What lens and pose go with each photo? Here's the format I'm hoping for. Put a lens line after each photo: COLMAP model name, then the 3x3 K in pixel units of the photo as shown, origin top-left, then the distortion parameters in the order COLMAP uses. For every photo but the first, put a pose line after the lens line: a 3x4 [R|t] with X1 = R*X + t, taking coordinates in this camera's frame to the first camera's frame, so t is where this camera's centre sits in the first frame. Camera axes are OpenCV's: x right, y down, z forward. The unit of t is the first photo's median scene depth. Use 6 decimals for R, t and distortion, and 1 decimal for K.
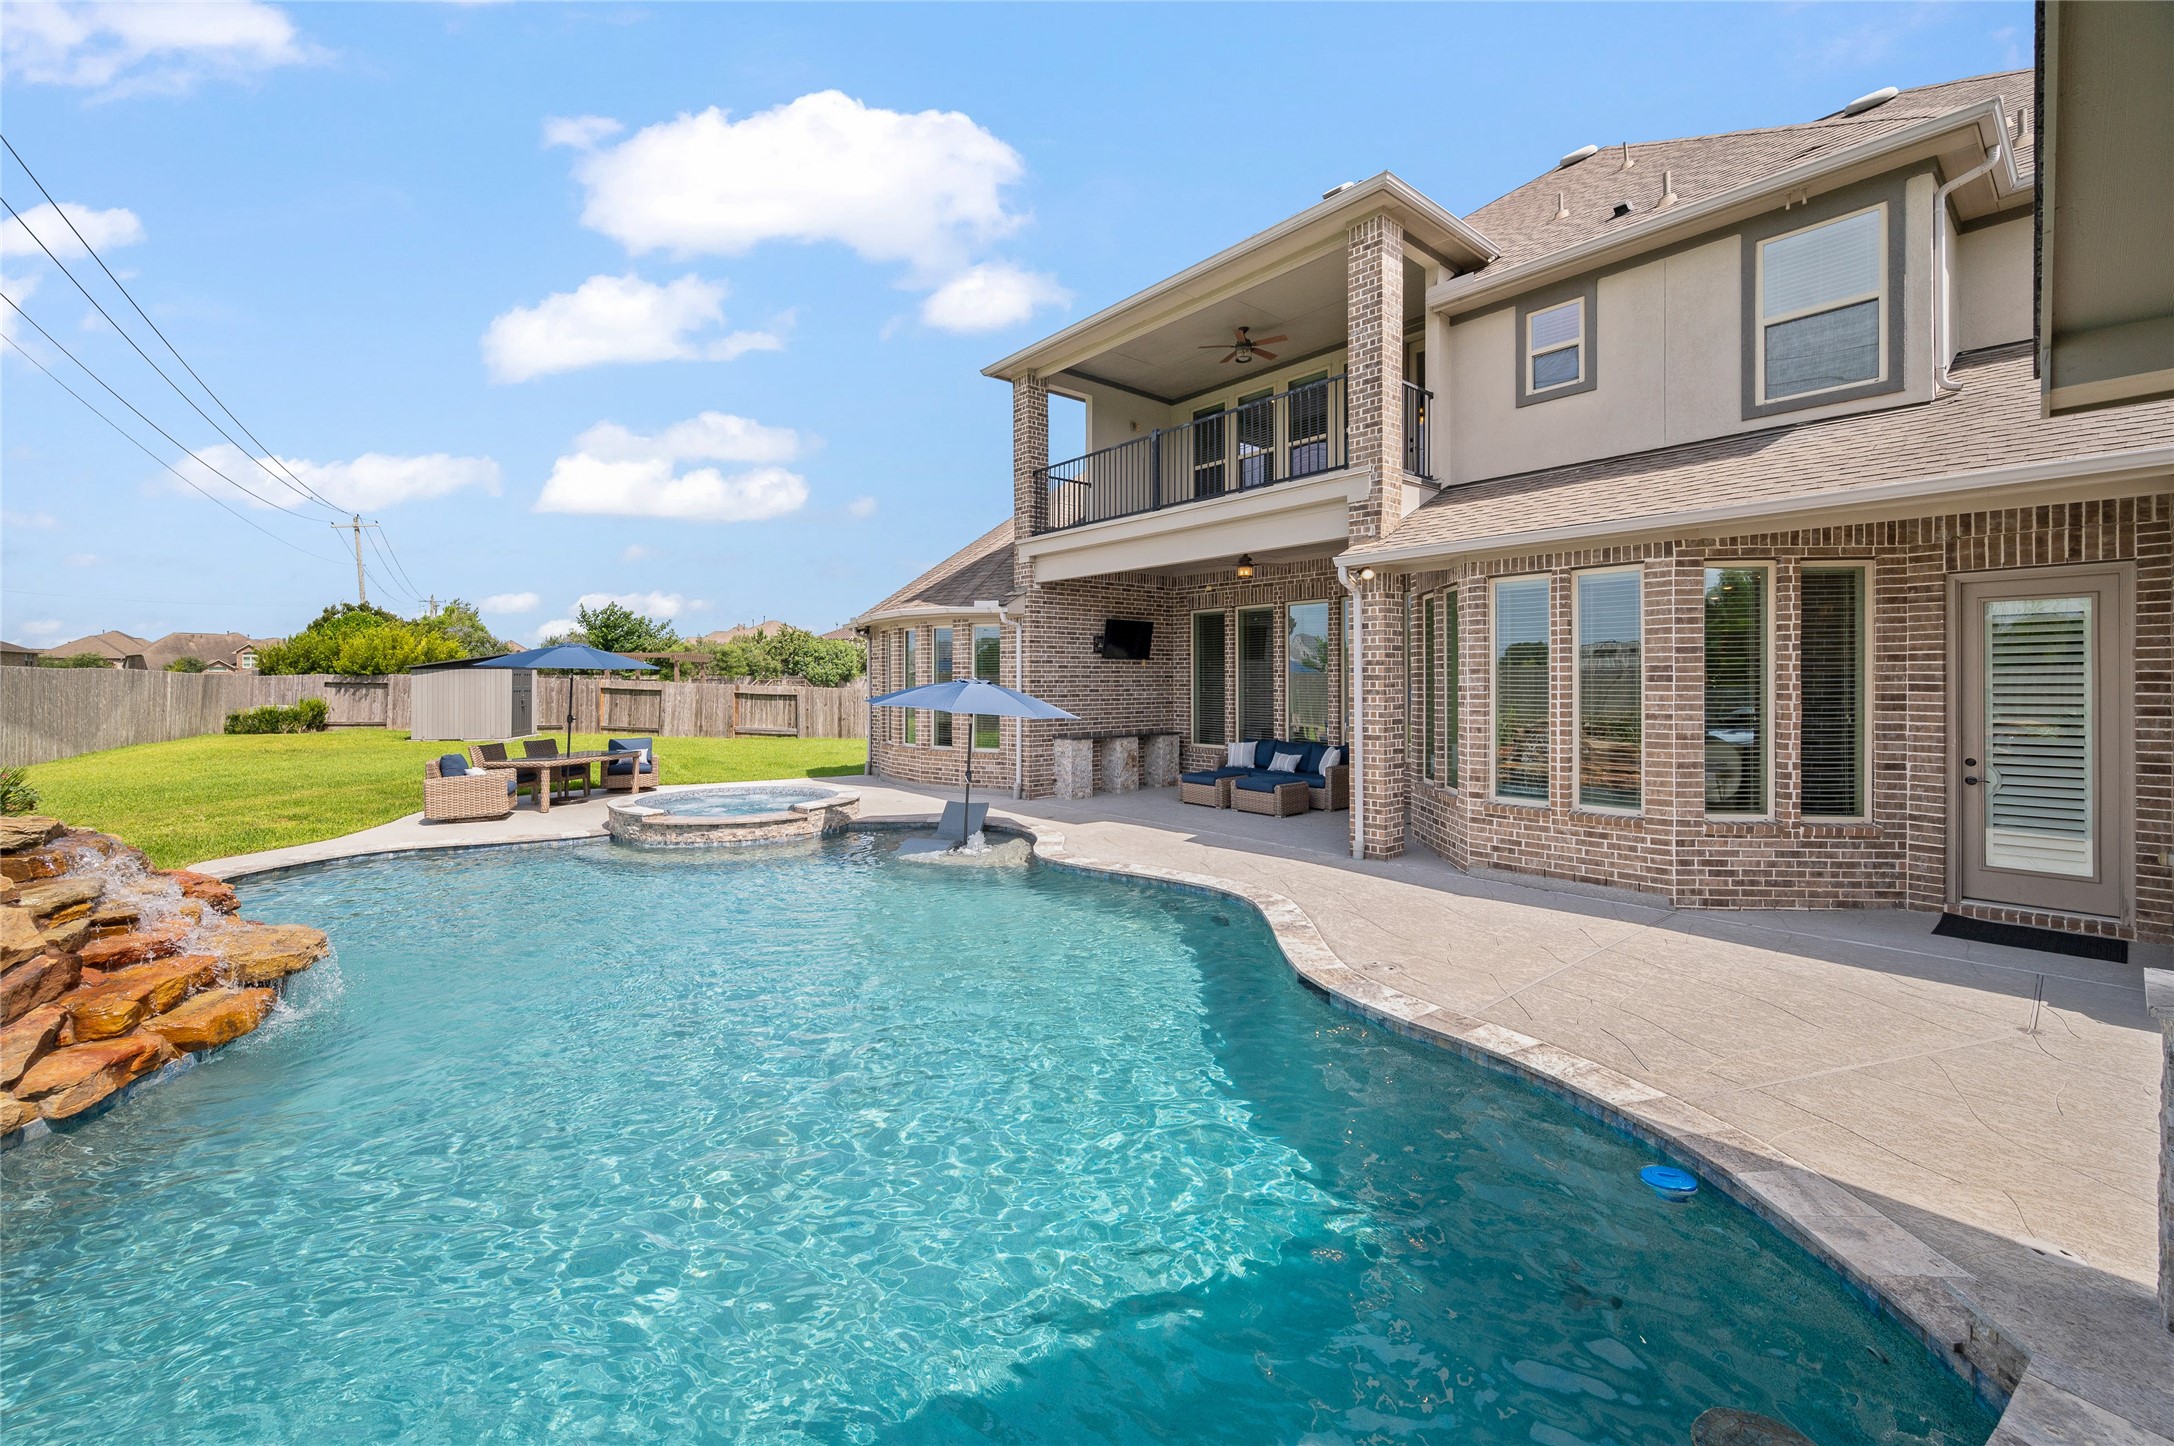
lens RADIAL K [[874.4, 0, 1073.0], [0, 874.4, 669.4], [0, 0, 1]] dist [0.000557, -0.002207]
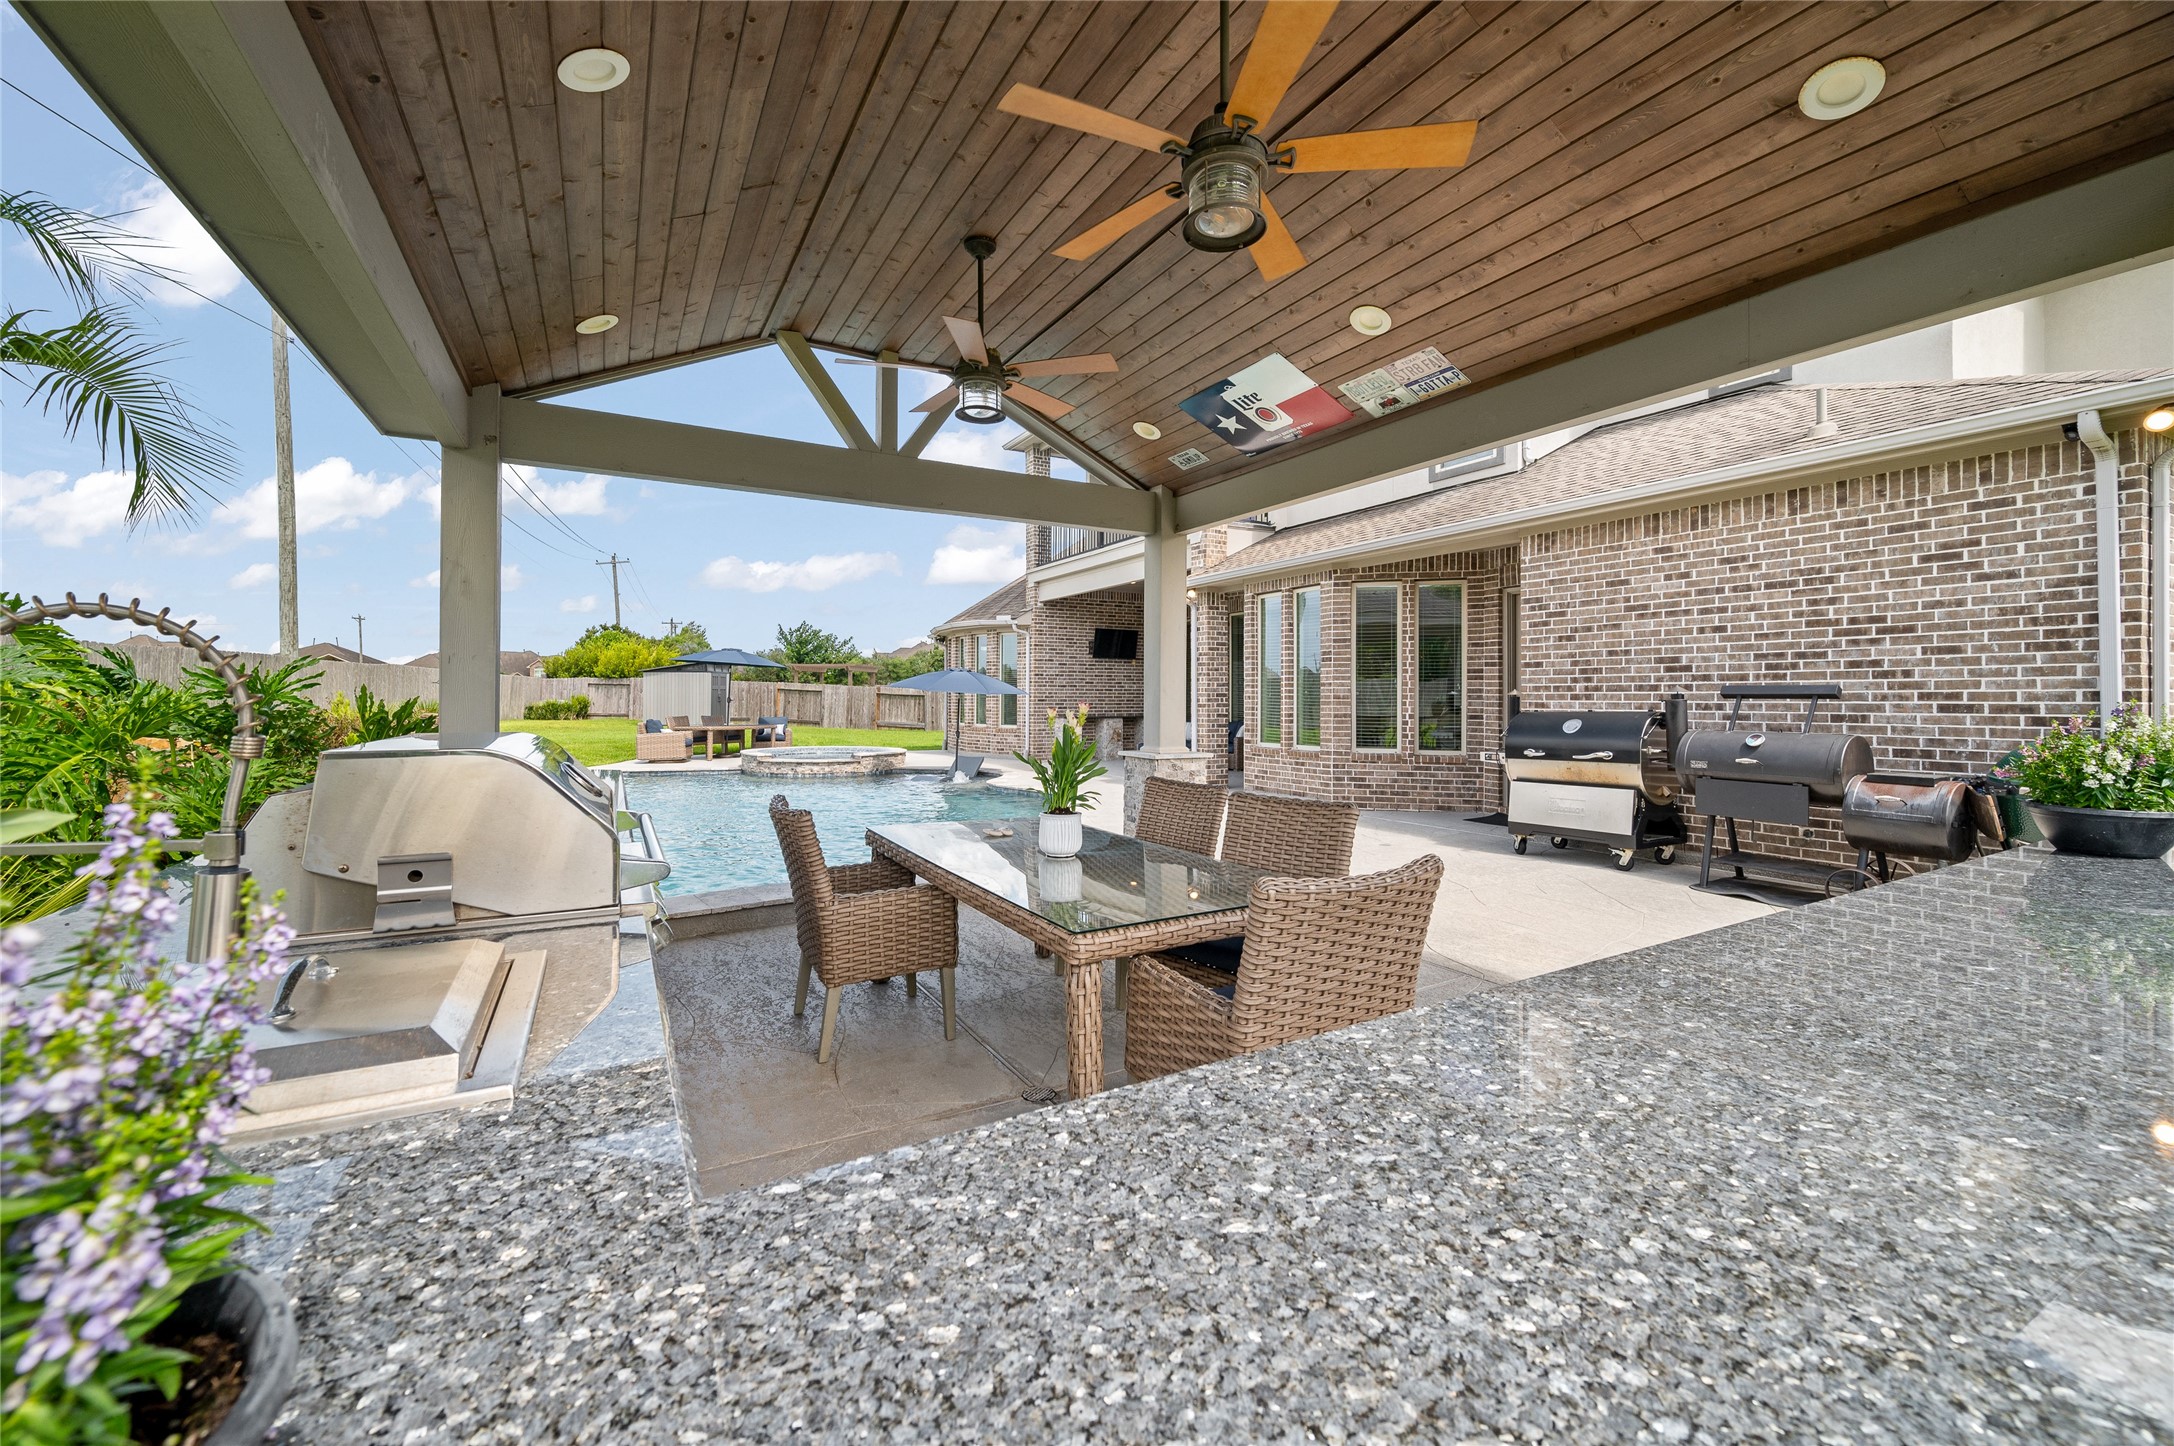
lens RADIAL K [[863.9, 0, 1063.2], [0, 863.9, 691.6], [0, 0, 1]] dist [-0.000998, -0.000023]
pose [[0.978121, 0.006282, -0.207943, 0.315368], [-0.004628, 0.999954, 0.008442, 0.033079], [0.207986, -0.007295, 0.978105, -0.343659]]
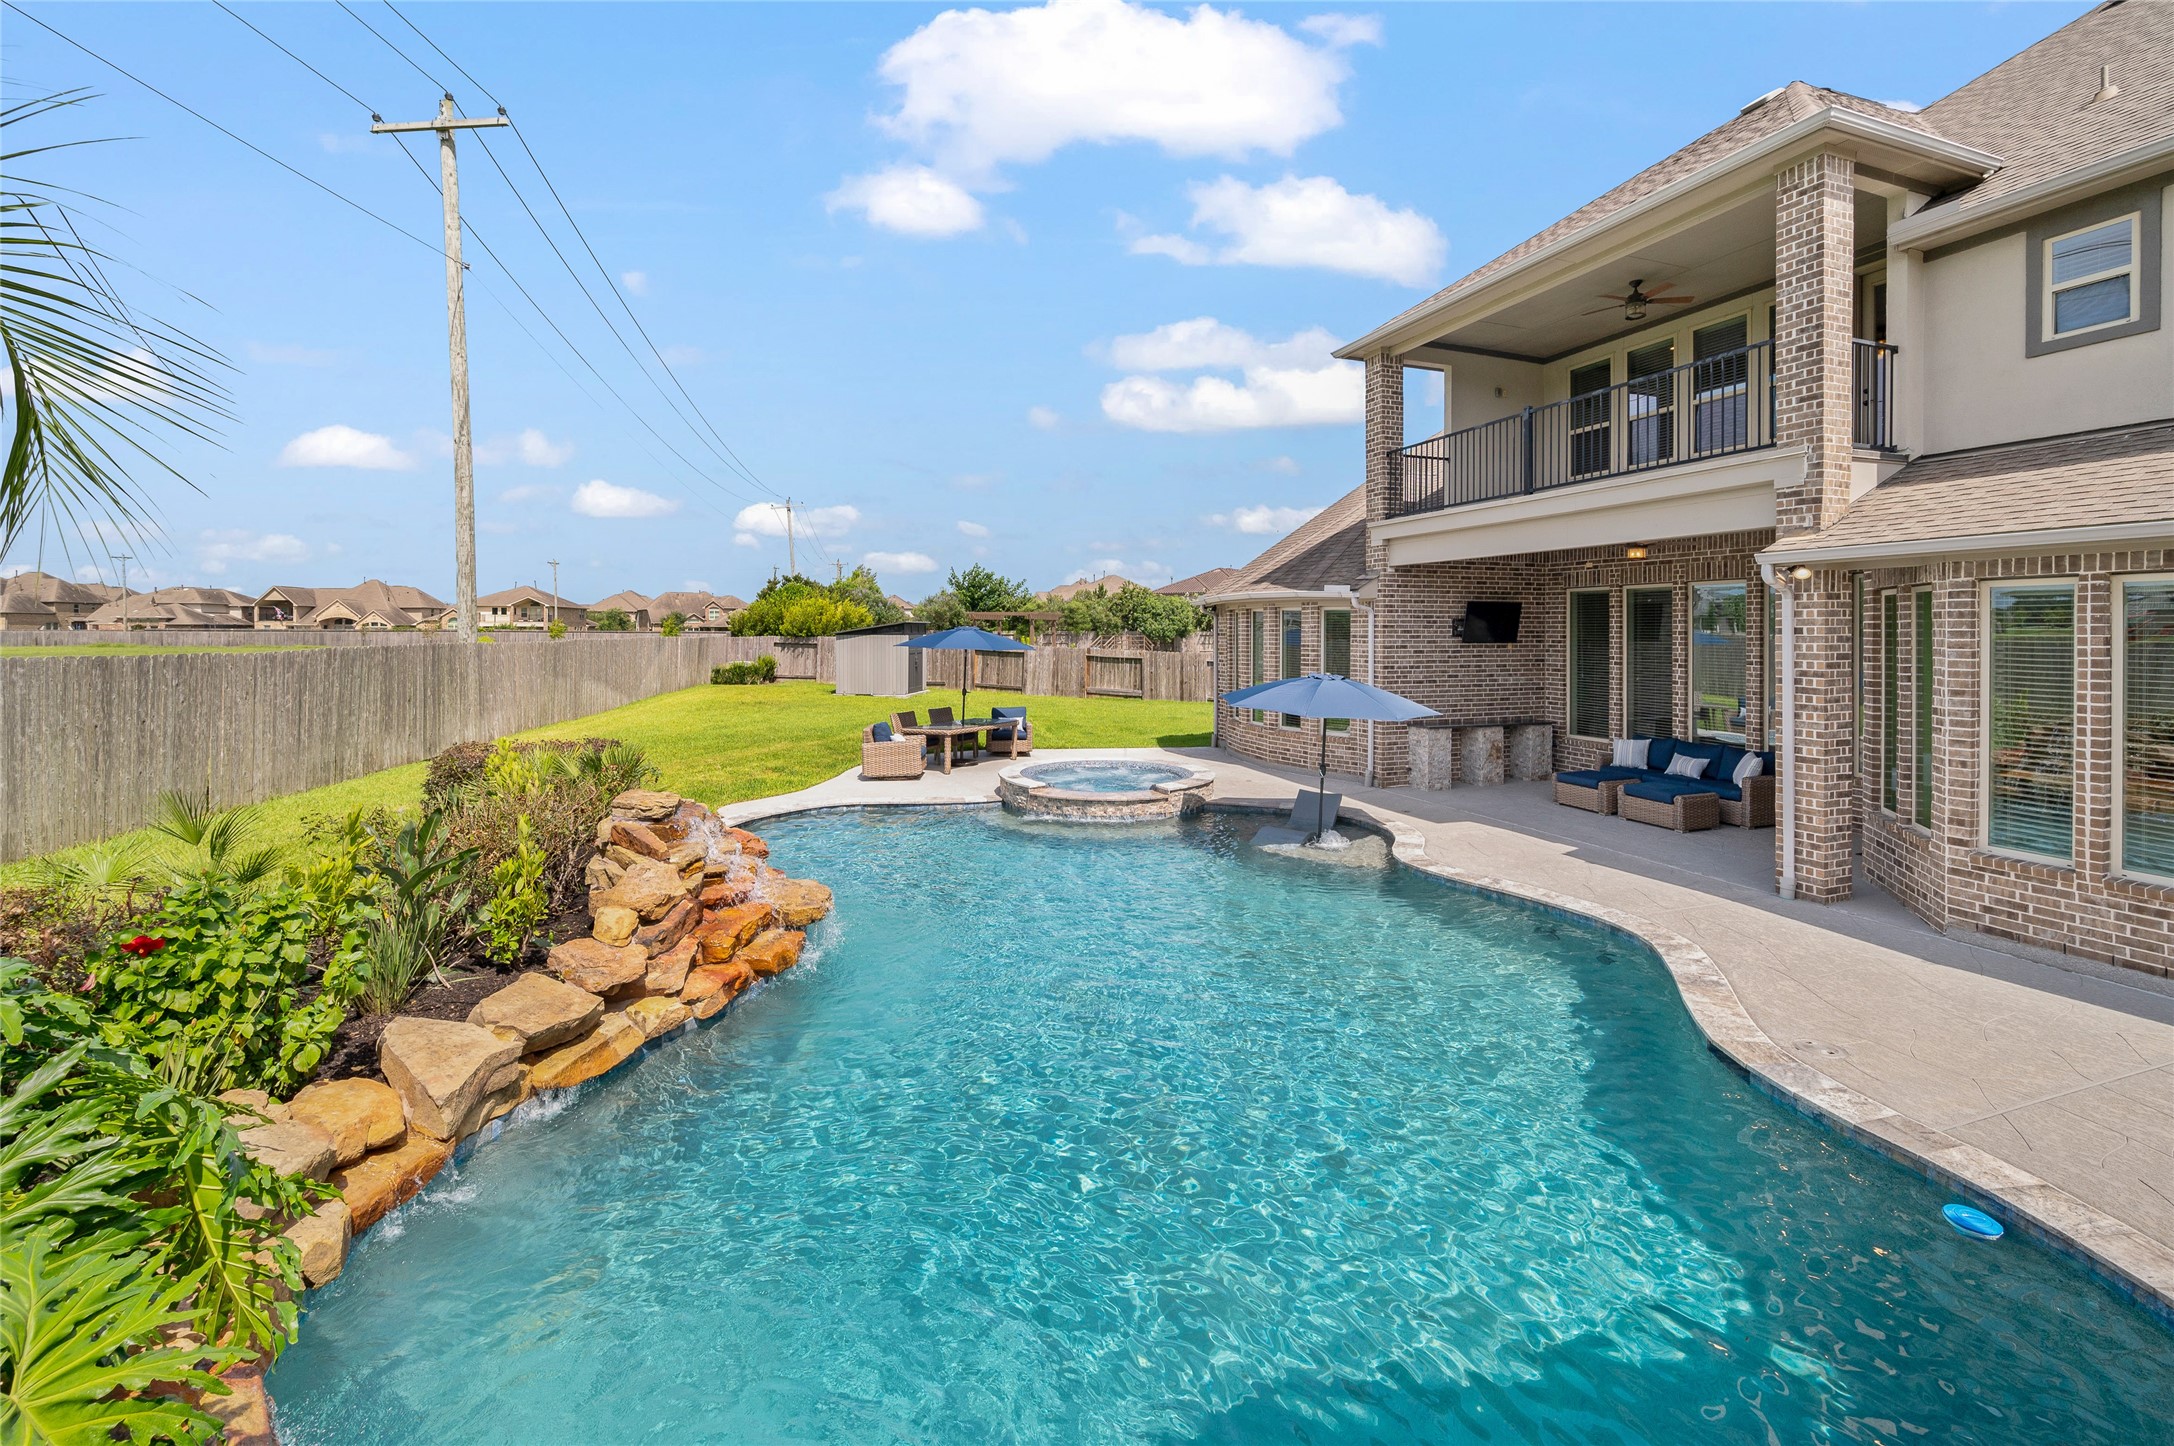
lens RADIAL K [[886.6, 0, 1093.9], [0, 886.6, 625.1], [0, 0, 1]] dist [-0.001928, 0.000274]
pose [[0.939771, 0.002577, -0.341795, -0.016742], [-0.000299, 0.999977, 0.006718, -0.046618], [0.341805, -0.006211, 0.939751, -0.048465]]
